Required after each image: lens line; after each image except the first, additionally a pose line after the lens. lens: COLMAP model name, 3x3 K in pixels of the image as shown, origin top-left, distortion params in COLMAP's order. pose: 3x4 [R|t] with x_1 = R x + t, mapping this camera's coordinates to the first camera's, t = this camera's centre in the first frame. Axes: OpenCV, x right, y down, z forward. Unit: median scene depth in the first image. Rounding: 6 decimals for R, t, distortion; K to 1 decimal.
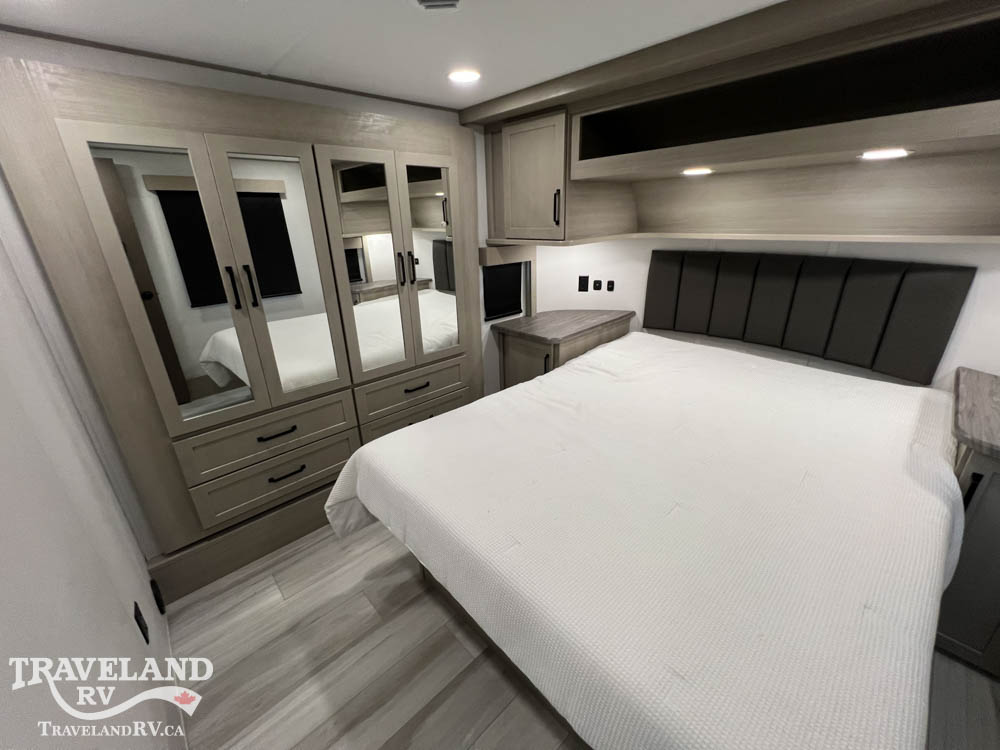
lens RADIAL K [[399.7, 0, 497.9], [0, 399.7, 373.5], [0, 0, 1]] dist [-0.001853, 0.000121]
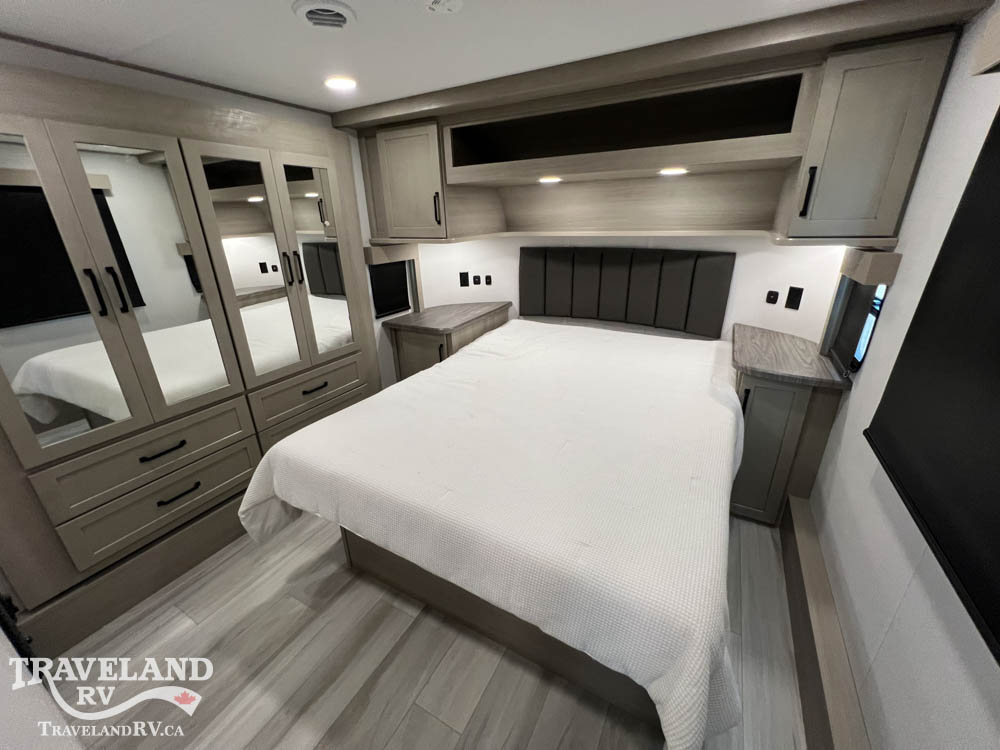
lens RADIAL K [[399.7, 0, 497.9], [0, 399.7, 373.5], [0, 0, 1]] dist [-0.001853, 0.000121]
pose [[0.950353, -0.109096, 0.291421, -0.064491], [0.111735, 0.993709, 0.007625, 0.047944], [-0.290420, 0.025316, 0.956564, -0.093182]]
